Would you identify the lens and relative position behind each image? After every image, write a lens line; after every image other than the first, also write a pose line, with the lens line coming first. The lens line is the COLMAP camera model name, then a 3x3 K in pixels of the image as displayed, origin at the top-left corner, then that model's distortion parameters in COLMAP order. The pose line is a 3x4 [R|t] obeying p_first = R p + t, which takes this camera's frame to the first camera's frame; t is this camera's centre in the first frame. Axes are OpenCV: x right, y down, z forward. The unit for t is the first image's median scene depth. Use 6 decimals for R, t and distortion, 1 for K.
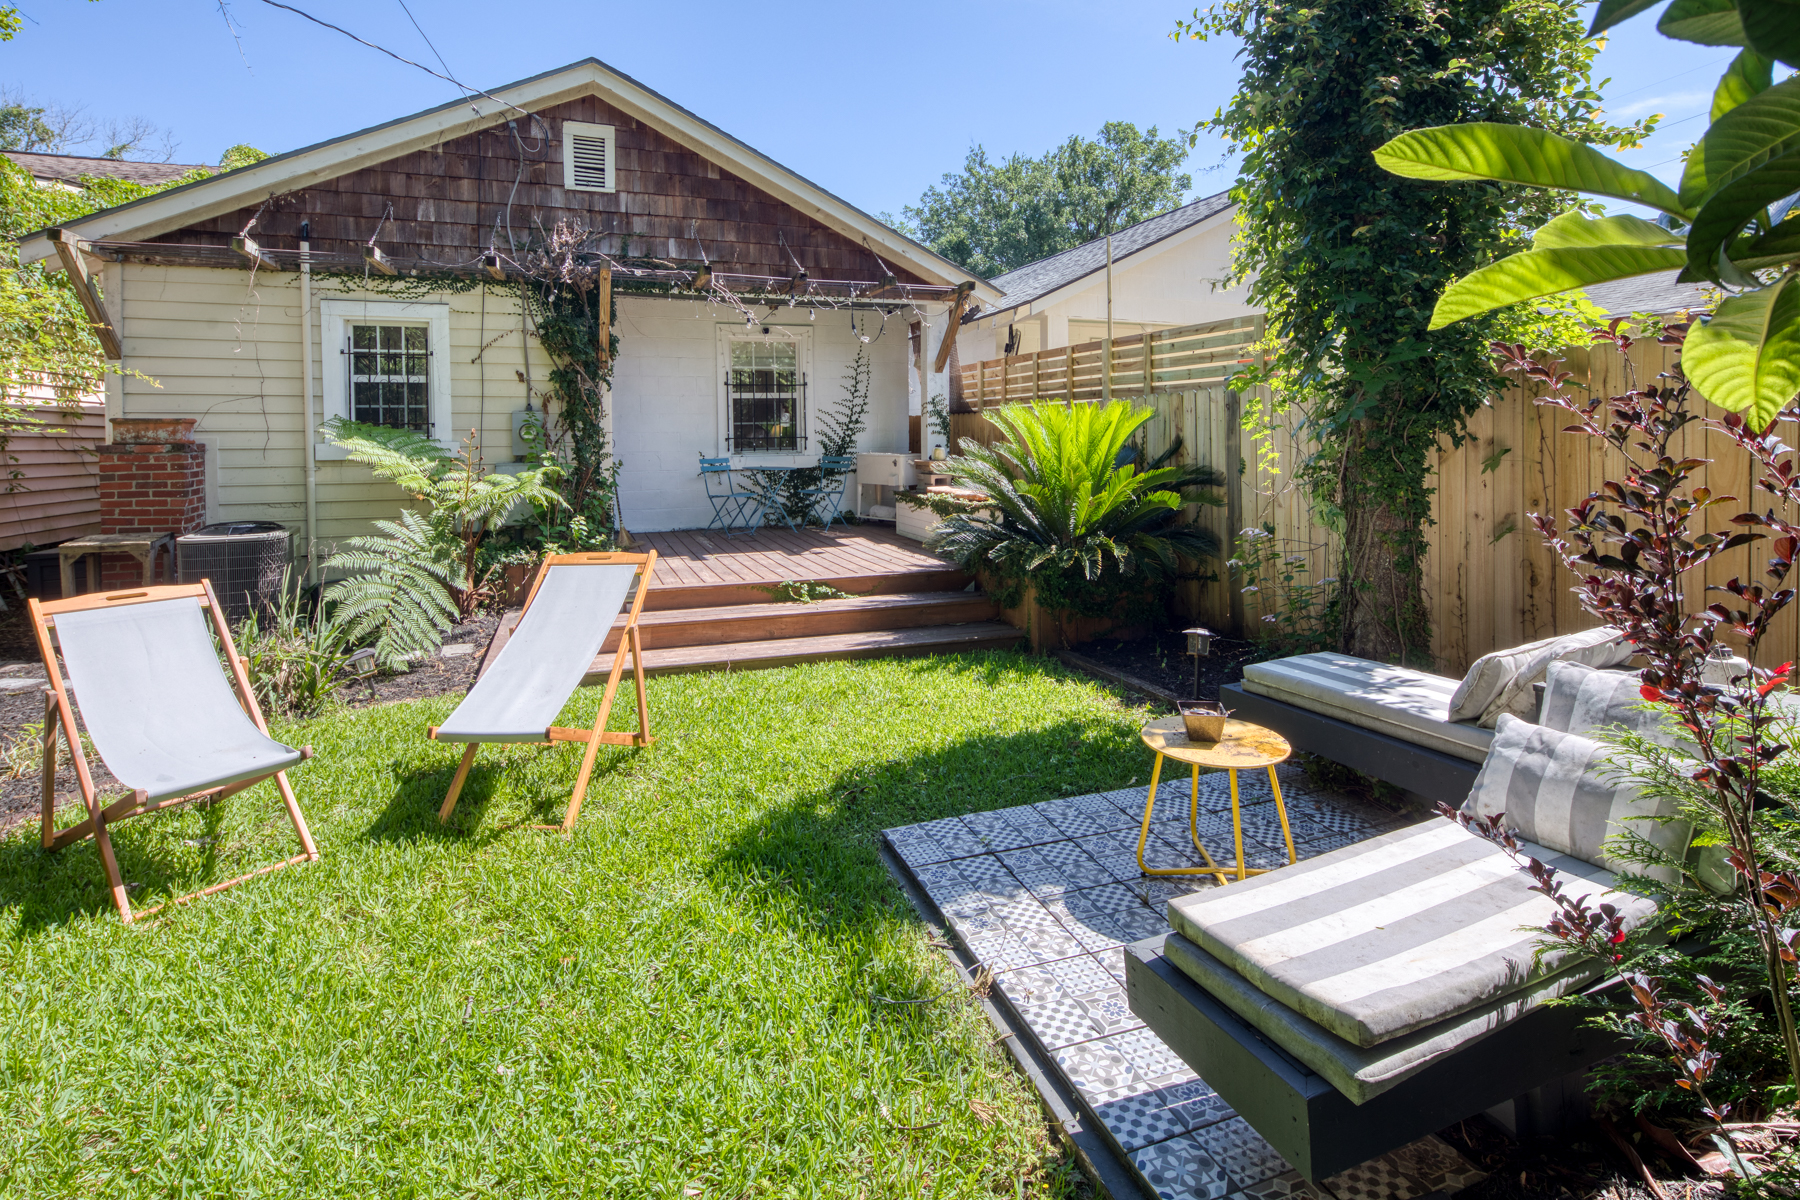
lens RADIAL K [[875.5, 0, 894.0], [0, 875.5, 448.4], [0, 0, 1]] dist [0.003865, -0.003080]
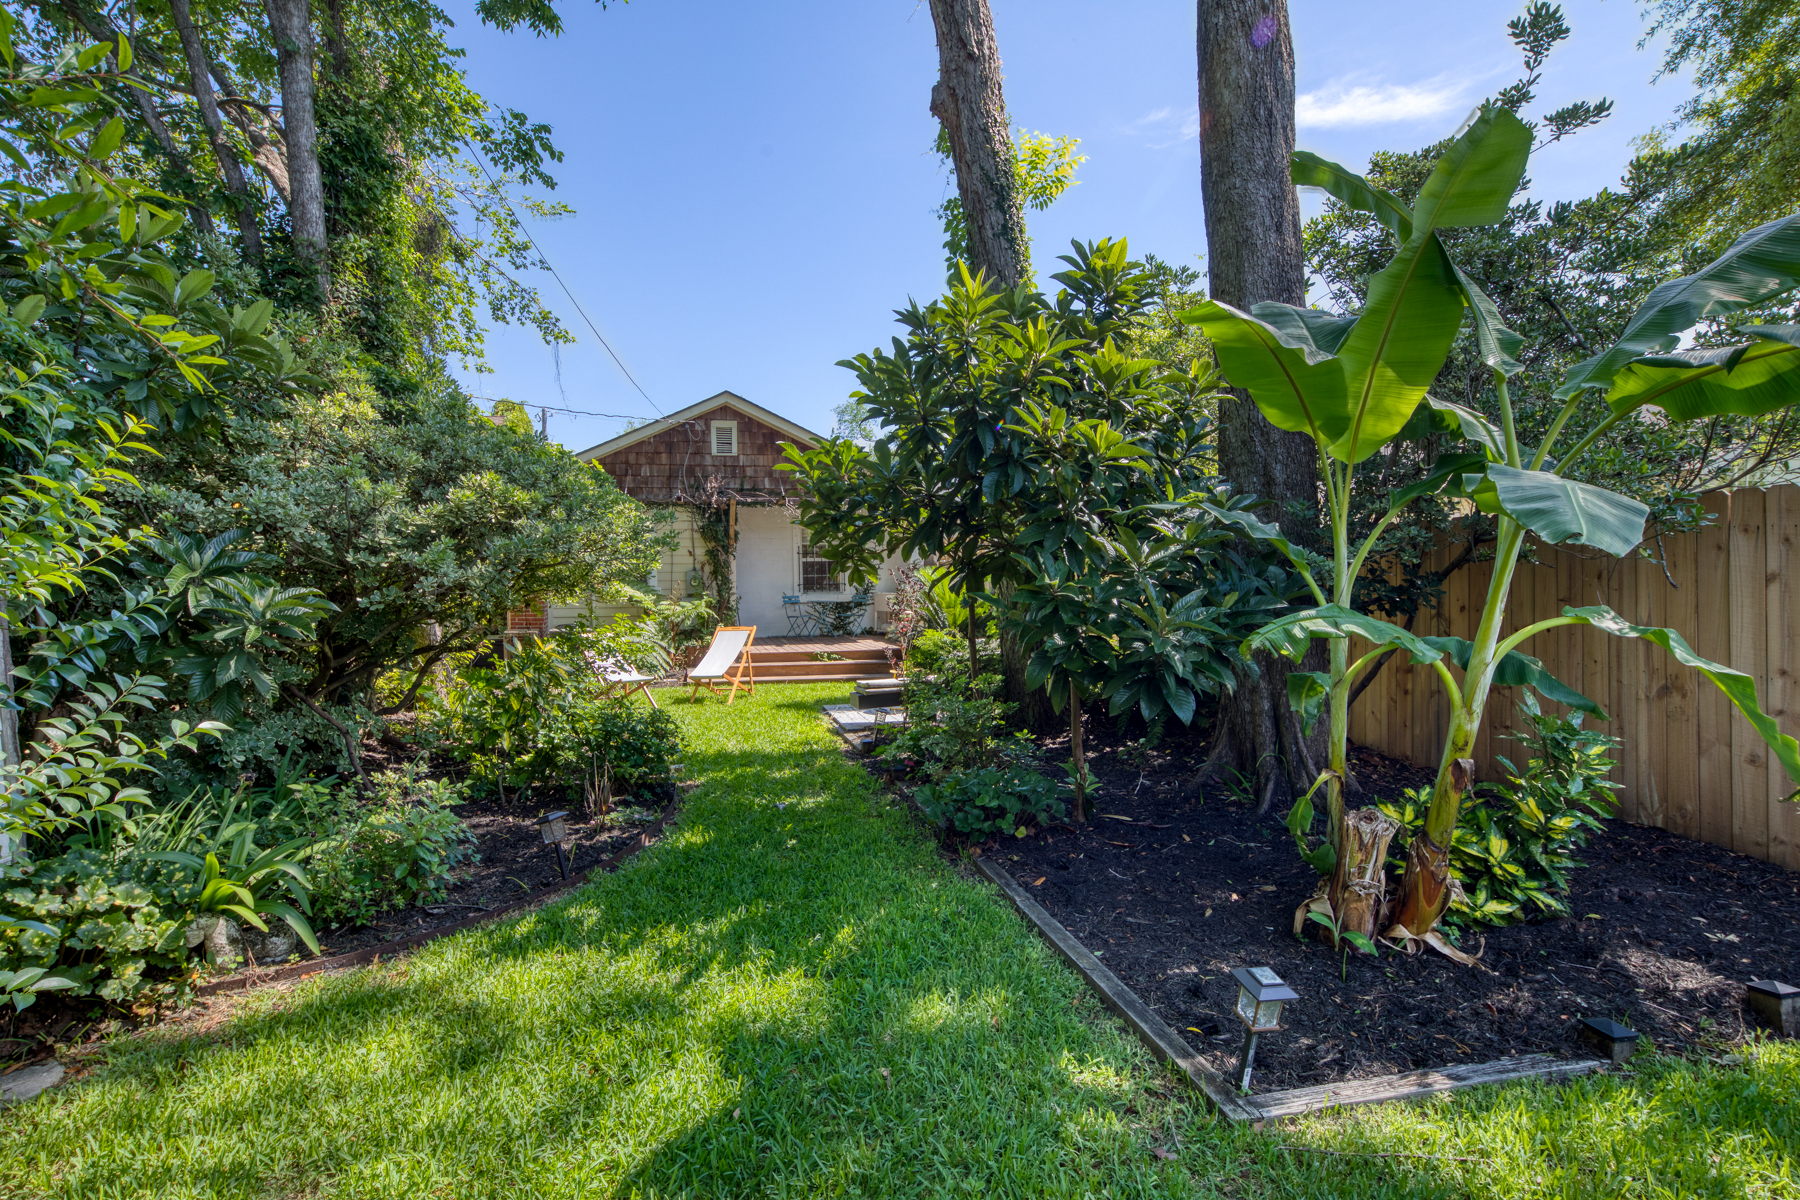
lens RADIAL K [[875.5, 0, 896.5], [0, 875.5, 592.2], [0, 0, 1]] dist [0.003865, -0.003080]
pose [[0.993310, -0.002138, -0.115457, 0.242717], [0.001908, 0.999996, -0.002101, 0.009424], [0.115461, 0.001867, 0.993310, -0.843096]]
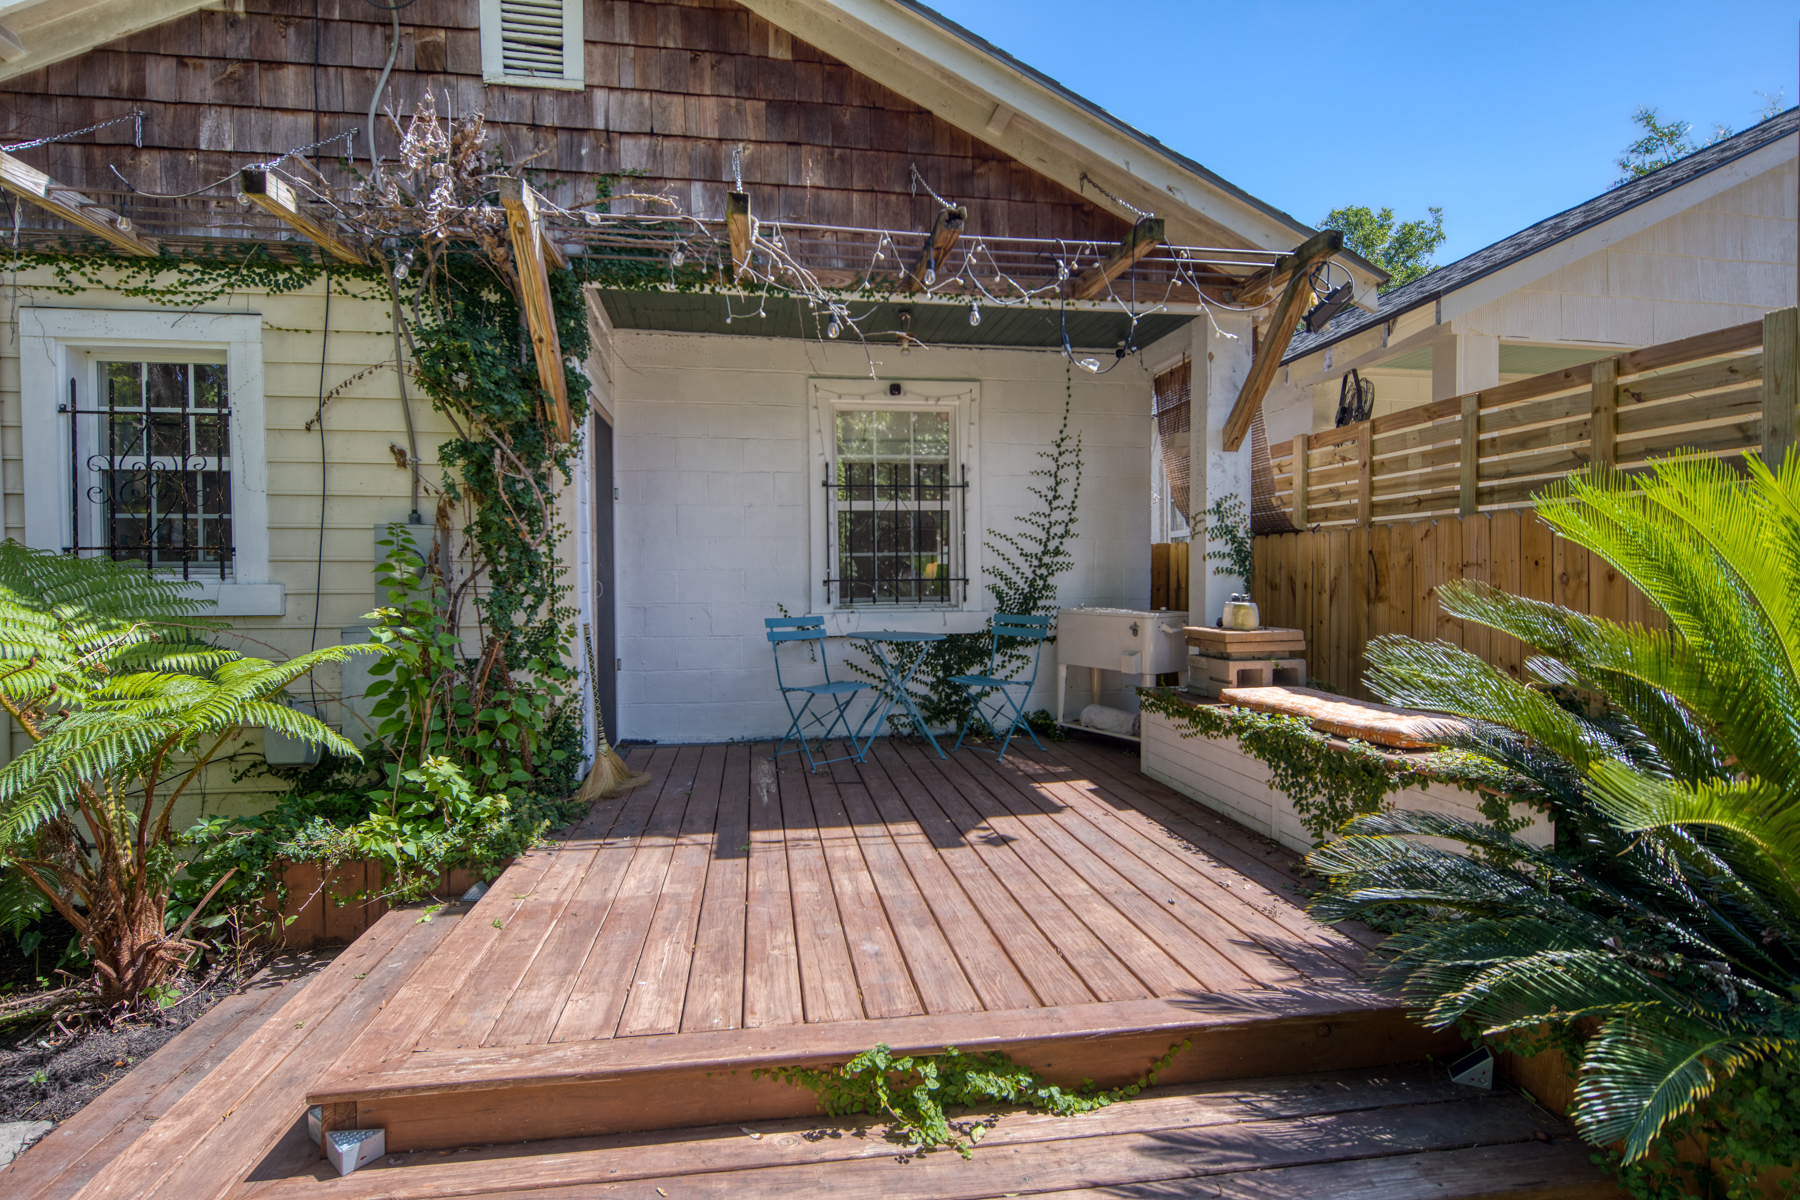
lens RADIAL K [[875.5, 0, 888.4], [0, 875.5, 599.2], [0, 0, 1]] dist [0.003865, -0.003080]
pose [[0.979105, 0.009910, -0.203112, -0.042757], [-0.007900, 0.999911, 0.010706, -0.006893], [0.203200, -0.008877, 0.979097, 0.539592]]
